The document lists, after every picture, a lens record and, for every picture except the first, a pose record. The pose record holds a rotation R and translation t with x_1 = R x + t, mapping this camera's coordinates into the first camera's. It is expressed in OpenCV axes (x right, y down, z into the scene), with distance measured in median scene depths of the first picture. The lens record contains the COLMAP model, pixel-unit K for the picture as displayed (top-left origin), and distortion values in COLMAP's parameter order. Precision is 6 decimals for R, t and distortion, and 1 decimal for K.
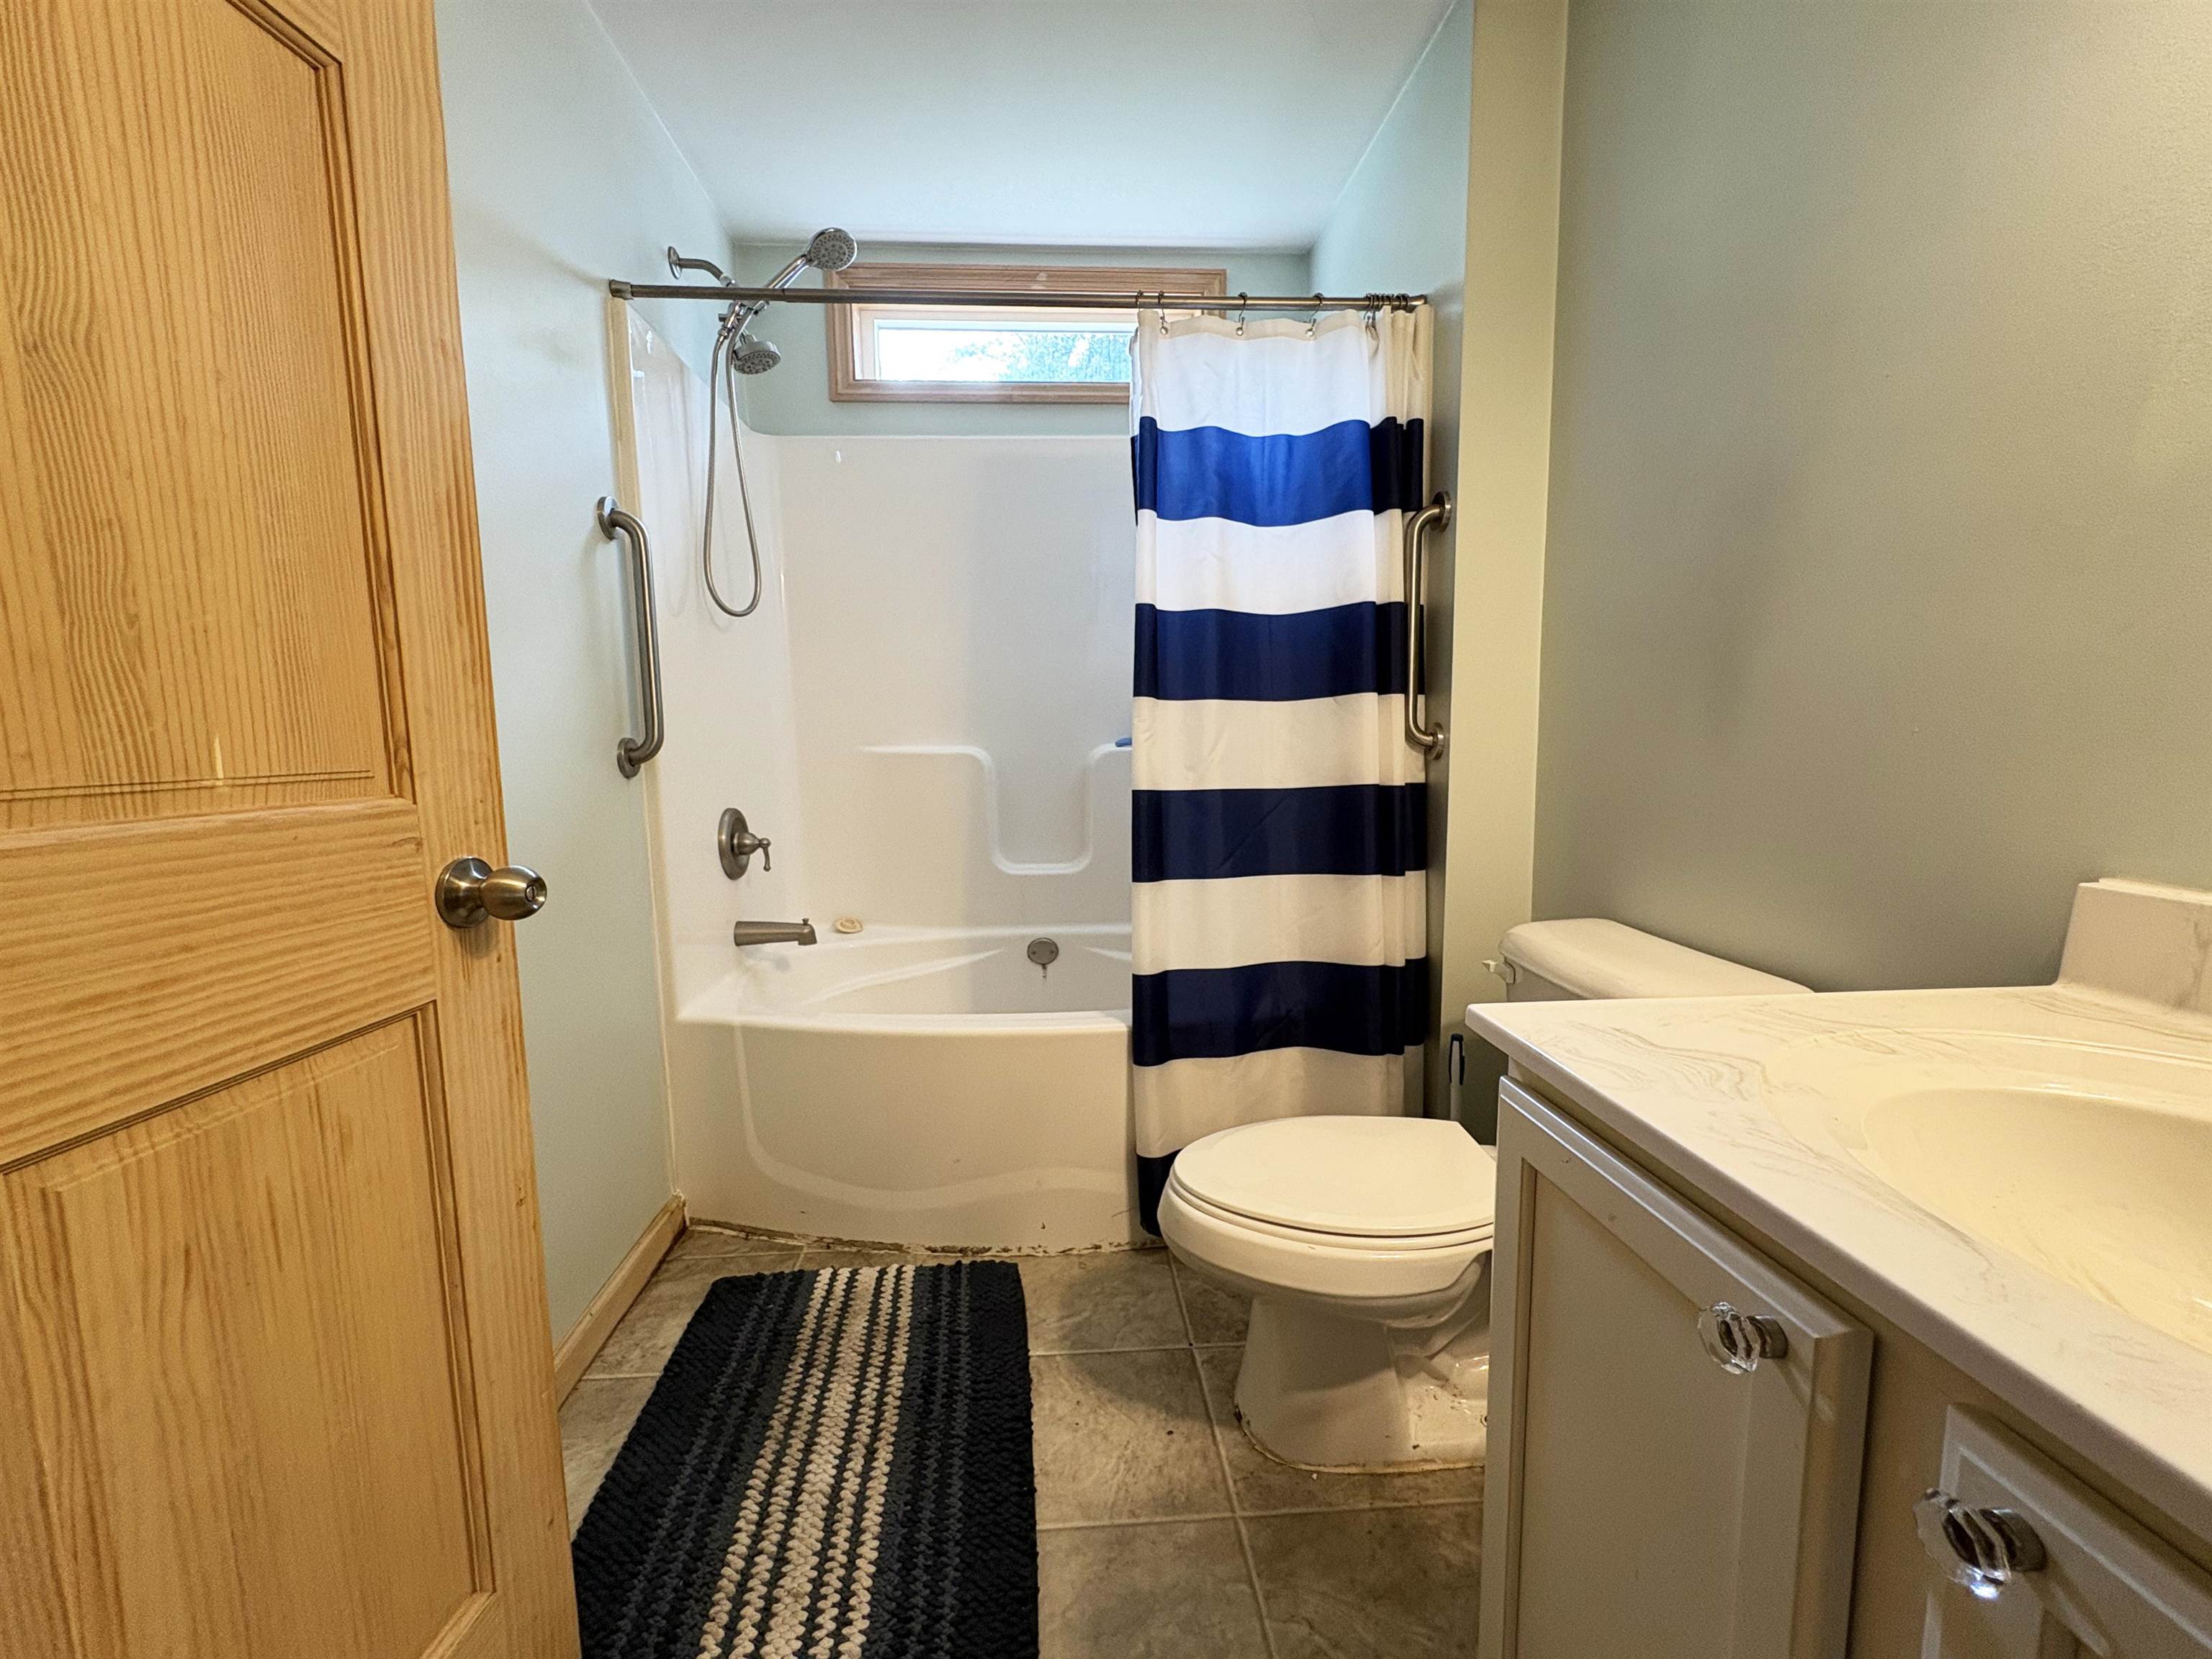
lens RADIAL K [[891.2, 0, 1031.5], [0, 891.2, 818.0], [0, 0, 1]] dist [-0.003294, 0.000170]
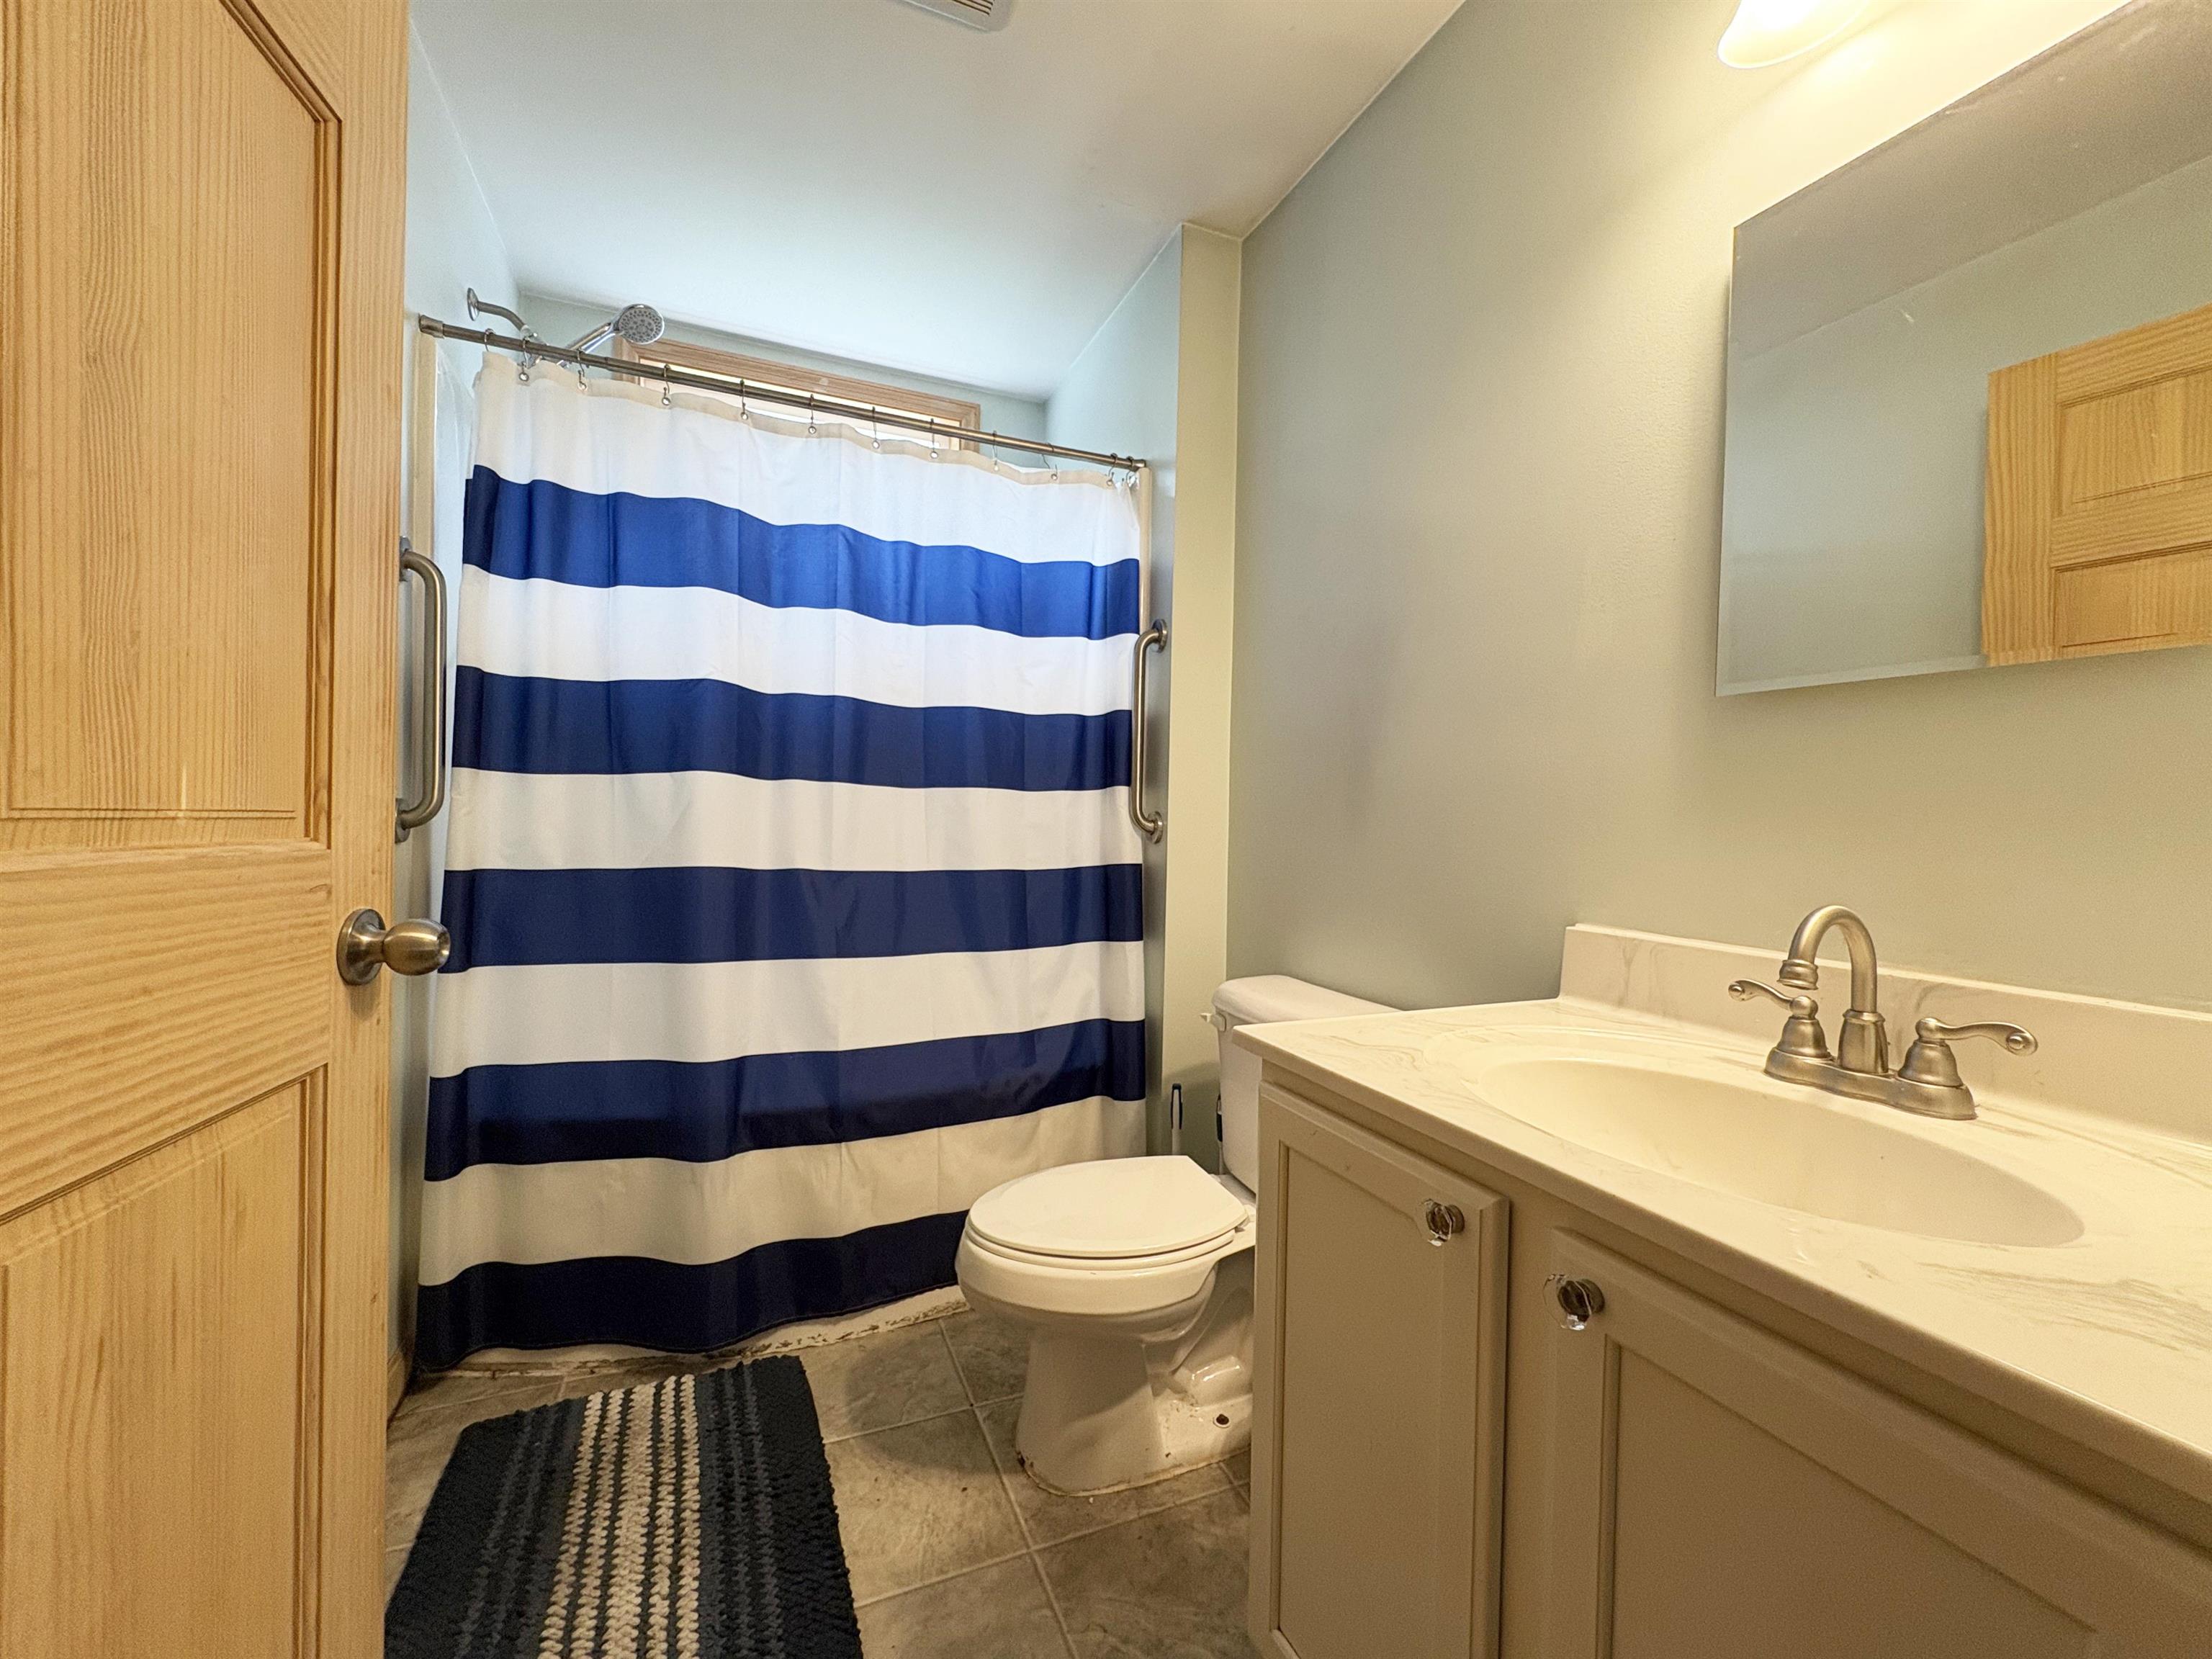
lens RADIAL K [[887.7, 0, 1106.0], [0, 887.7, 829.5], [0, 0, 1]] dist [-0.002109, -0.002738]
pose [[0.919262, 0.015885, 0.393327, -0.136096], [0.018479, 0.996343, -0.083425, 0.025425], [-0.393213, 0.083957, 0.915606, -0.081489]]
